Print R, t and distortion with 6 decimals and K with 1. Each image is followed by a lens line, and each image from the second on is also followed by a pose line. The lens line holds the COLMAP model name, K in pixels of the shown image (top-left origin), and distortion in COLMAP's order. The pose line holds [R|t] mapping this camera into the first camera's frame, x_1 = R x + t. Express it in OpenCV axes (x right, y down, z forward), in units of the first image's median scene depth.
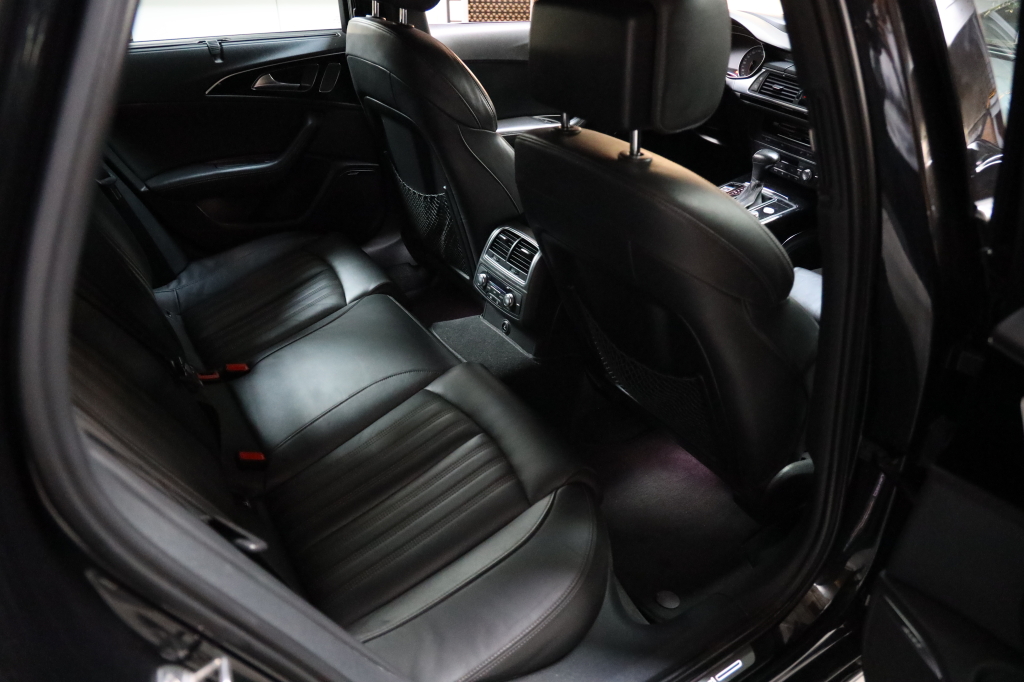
lens RADIAL K [[699.2, 0, 511.2], [0, 699.2, 334.1], [0, 0, 1]] dist [-0.076881, 0.033395]
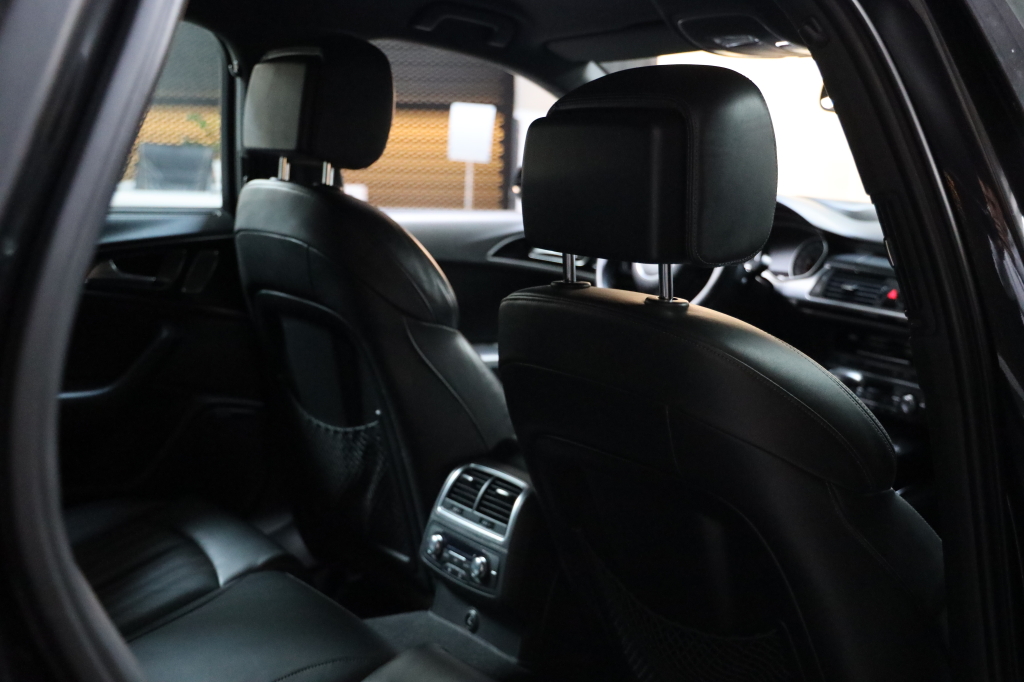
lens RADIAL K [[1217.6, 0, 512.3], [0, 1217.6, 346.1], [0, 0, 1]] dist [0.098331, 0.000000]
pose [[0.997210, 0.002548, 0.074597, -0.055323], [0.024636, 0.932172, -0.361177, 0.163084], [-0.070458, 0.362008, 0.929509, -0.134735]]
